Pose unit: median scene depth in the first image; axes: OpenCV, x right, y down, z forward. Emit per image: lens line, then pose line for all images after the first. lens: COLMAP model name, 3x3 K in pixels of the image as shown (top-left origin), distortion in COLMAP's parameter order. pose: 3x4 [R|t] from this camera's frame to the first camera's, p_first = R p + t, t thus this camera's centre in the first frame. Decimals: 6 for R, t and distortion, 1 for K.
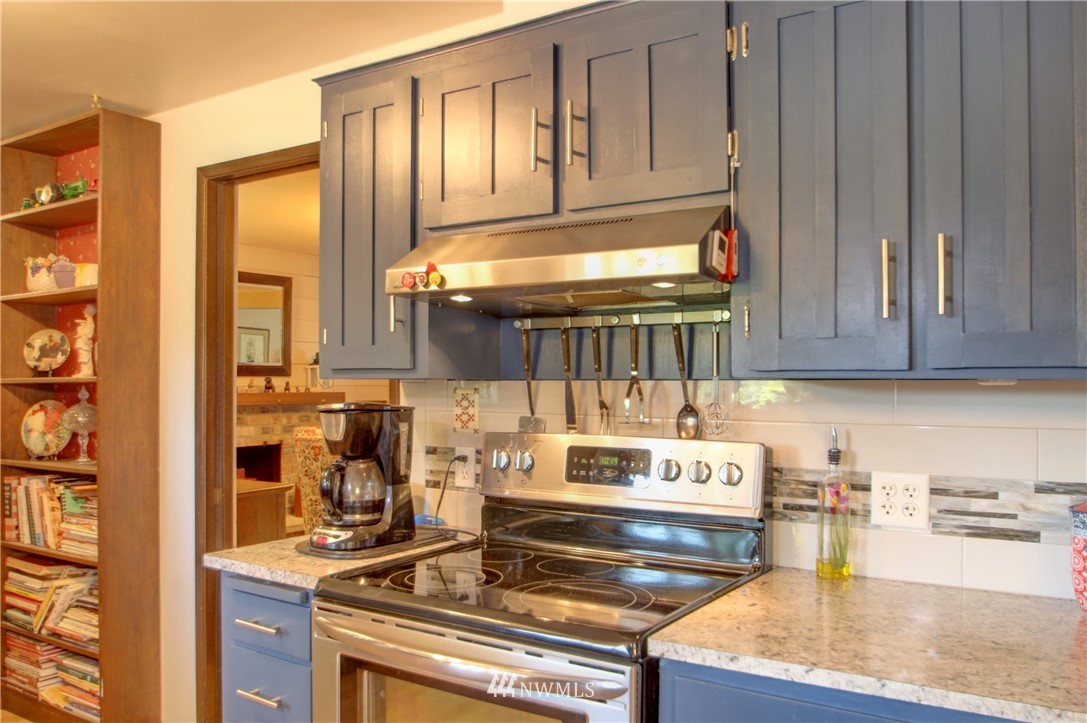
lens RADIAL K [[889.1, 0, 543.2], [0, 889.1, 380.5], [0, 0, 1]] dist [-0.042735, 0.002524]
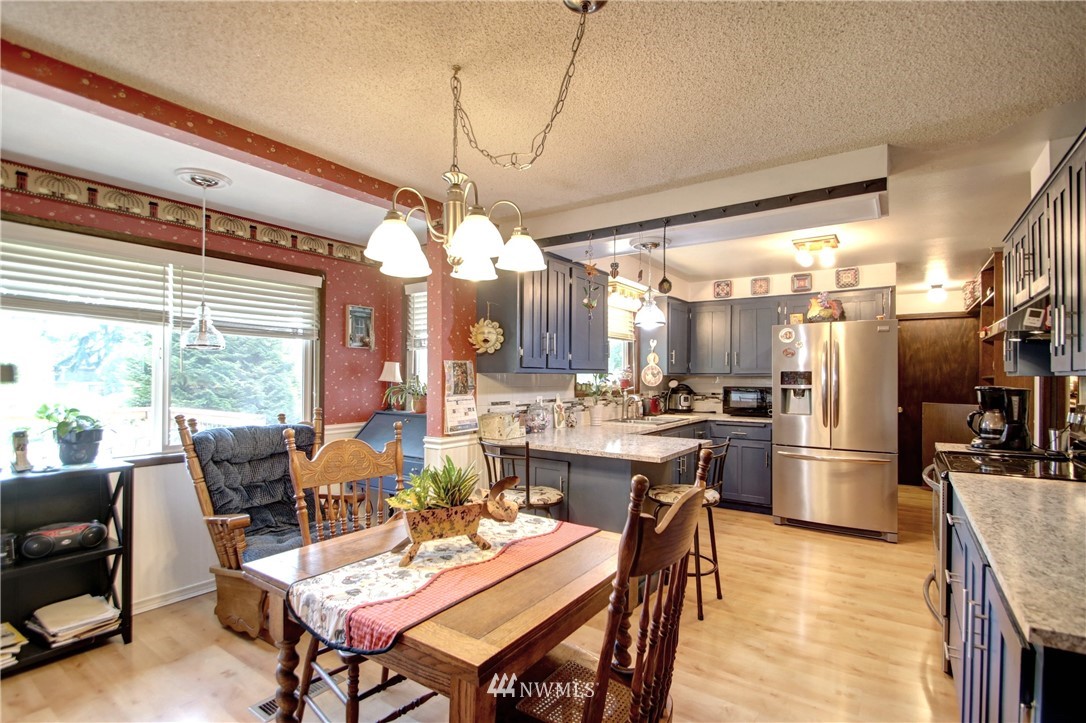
lens RADIAL K [[510.3, 0, 550.7], [0, 510.3, 373.0], [0, 0, 1]] dist [0.021101, -0.021133]
pose [[-0.009658, -0.005625, -0.999938, 0.940085], [-0.003472, 0.999978, -0.005592, 0.000013], [0.999947, 0.003418, -0.009677, -0.123841]]
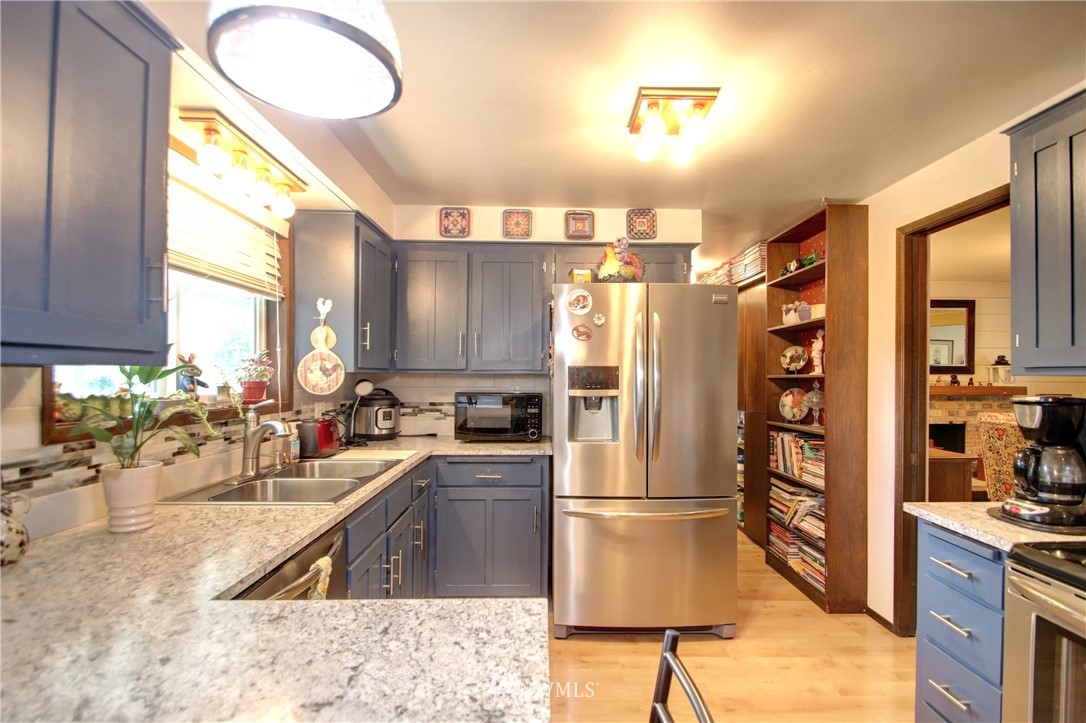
lens RADIAL K [[510.3, 0, 550.7], [0, 510.3, 373.0], [0, 0, 1]] dist [0.021101, -0.021133]
pose [[0.571237, -0.001329, -0.820784, -0.026864], [-0.004528, 0.999978, -0.004771, 0.000430], [0.820773, 0.006442, 0.571218, 0.057597]]
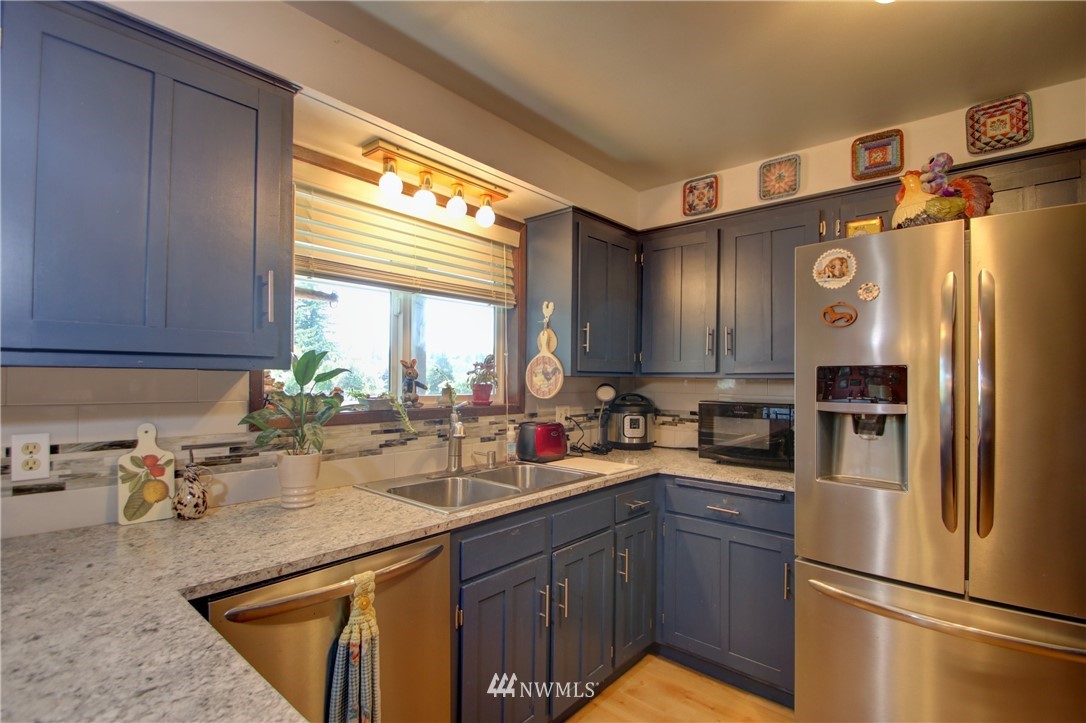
lens RADIAL K [[510.3, 0, 550.7], [0, 510.3, 373.0], [0, 0, 1]] dist [0.021101, -0.021133]
pose [[-0.122321, -0.011309, -0.992426, -0.114271], [-0.008523, 0.999910, -0.010343, 0.000572], [0.992454, 0.007193, -0.122406, 0.382208]]
